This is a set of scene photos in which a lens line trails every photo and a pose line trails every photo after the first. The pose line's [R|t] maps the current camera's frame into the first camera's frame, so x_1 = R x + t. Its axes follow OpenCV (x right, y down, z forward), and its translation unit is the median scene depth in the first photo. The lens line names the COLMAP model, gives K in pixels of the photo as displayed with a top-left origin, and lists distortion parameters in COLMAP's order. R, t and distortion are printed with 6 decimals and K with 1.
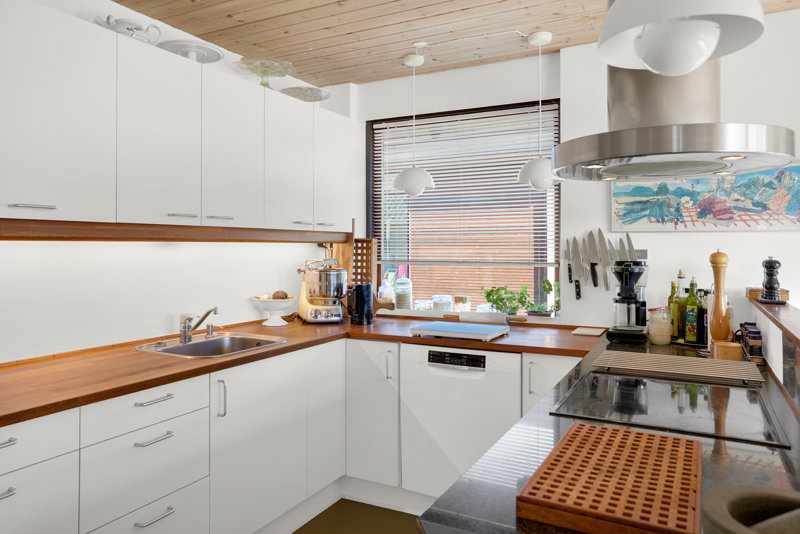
lens RADIAL K [[535.8, 0, 399.3], [0, 535.8, 254.5], [0, 0, 1]] dist [-0.059582, 0.061409]
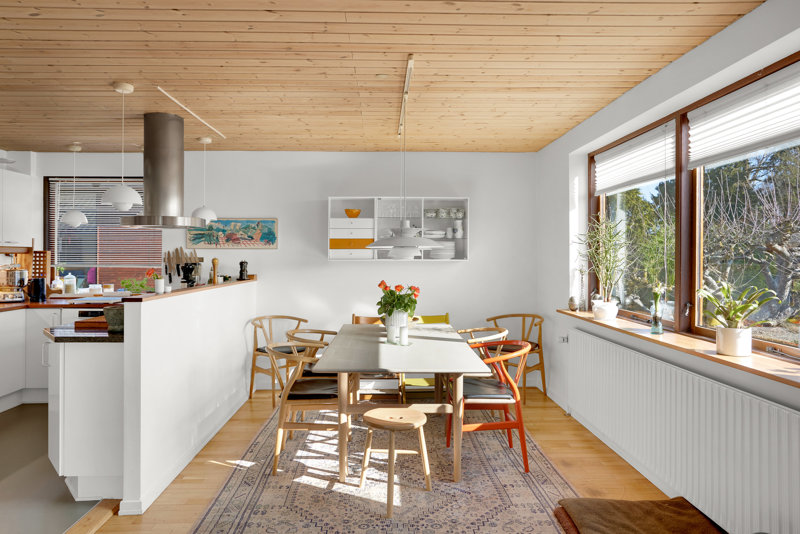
lens RADIAL K [[535.8, 0, 399.3], [0, 535.8, 254.5], [0, 0, 1]] dist [-0.059582, 0.061409]
pose [[0.876338, 0.001318, 0.481695, 0.122506], [0.006959, 0.999857, -0.015395, 0.014172], [-0.481646, 0.016843, 0.876204, -0.981331]]
